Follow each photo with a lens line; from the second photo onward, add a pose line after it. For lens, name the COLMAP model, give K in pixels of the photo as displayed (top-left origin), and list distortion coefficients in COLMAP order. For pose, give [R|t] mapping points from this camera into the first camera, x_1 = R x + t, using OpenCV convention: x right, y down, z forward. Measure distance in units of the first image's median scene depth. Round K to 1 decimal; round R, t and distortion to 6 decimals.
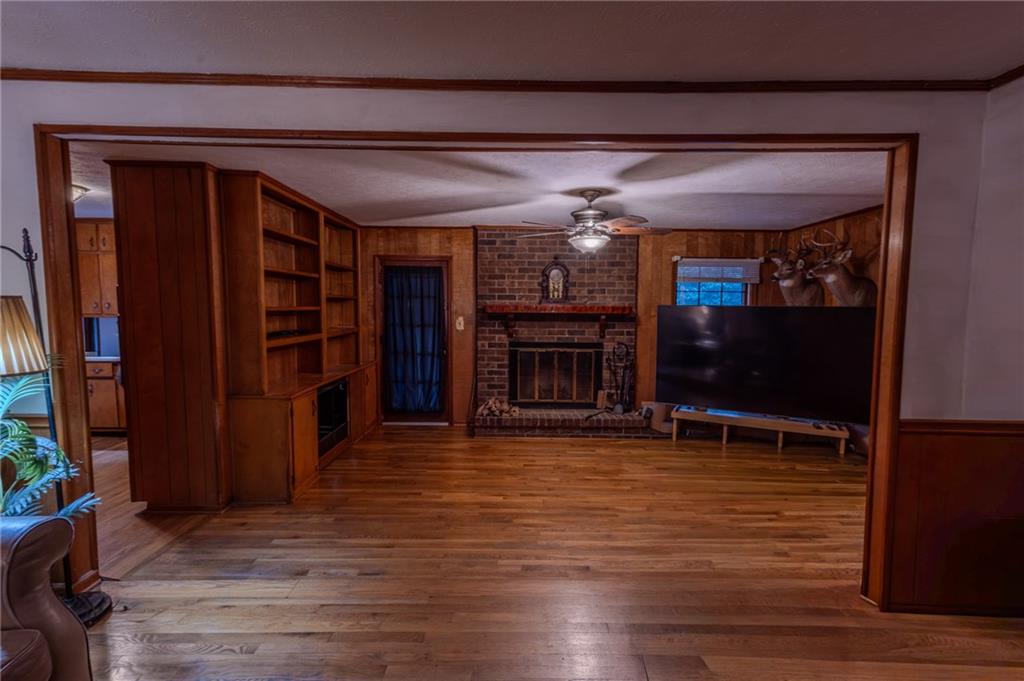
lens RADIAL K [[466.0, 0, 512.0], [0, 466.0, 340.5], [0, 0, 1]] dist [0.000263, 0.000059]
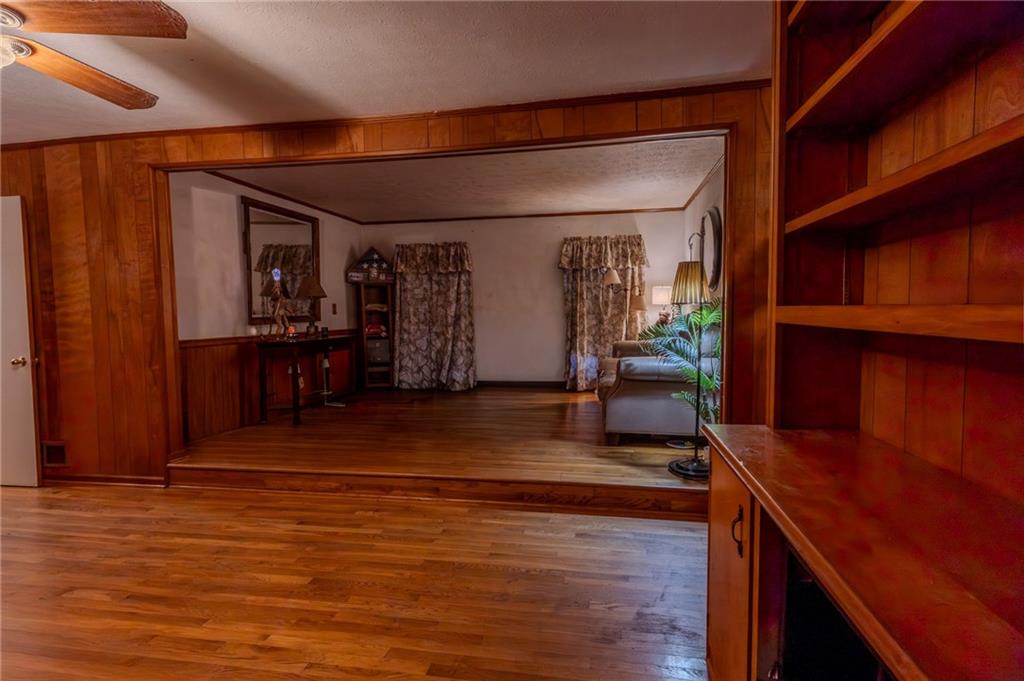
lens RADIAL K [[506.8, 0, 512.0], [0, 506.8, 340.5], [0, 0, 1]] dist [0.044499, -0.018253]
pose [[-0.981471, -0.002536, 0.191595, -0.438403], [0.024533, 0.990019, 0.138780, -0.036078], [-0.190035, 0.140909, -0.971613, 1.705217]]
